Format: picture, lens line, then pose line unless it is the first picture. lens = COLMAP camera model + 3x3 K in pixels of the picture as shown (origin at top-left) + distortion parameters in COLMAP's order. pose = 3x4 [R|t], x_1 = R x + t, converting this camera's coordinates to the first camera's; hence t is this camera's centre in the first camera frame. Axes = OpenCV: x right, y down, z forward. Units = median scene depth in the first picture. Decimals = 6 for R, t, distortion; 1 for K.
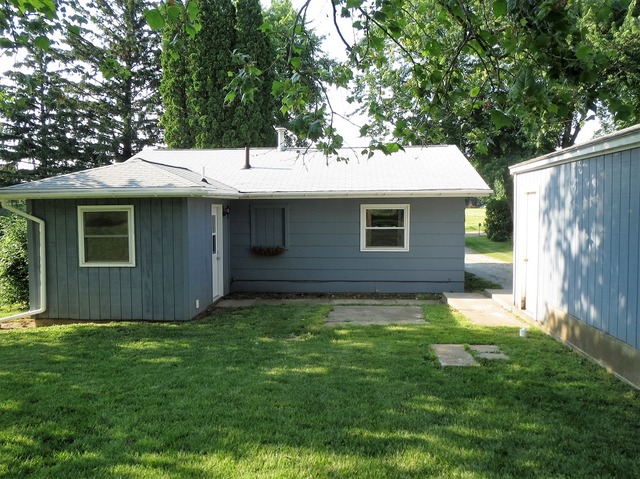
lens RADIAL K [[520.9, 0, 320.3], [0, 520.9, 239.6], [0, 0, 1]] dist [-0.027137, 0.003845]
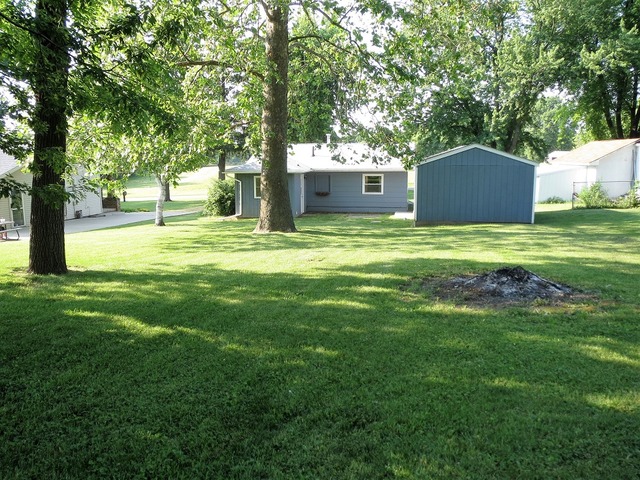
lens RADIAL K [[520.9, 0, 320.2], [0, 520.9, 240.0], [0, 0, 1]] dist [-0.027137, 0.003845]
pose [[0.996215, 0.013494, -0.085870, 0.092691], [-0.005599, 0.995787, 0.091526, 0.014609], [0.086743, -0.090699, 0.992093, -1.355866]]
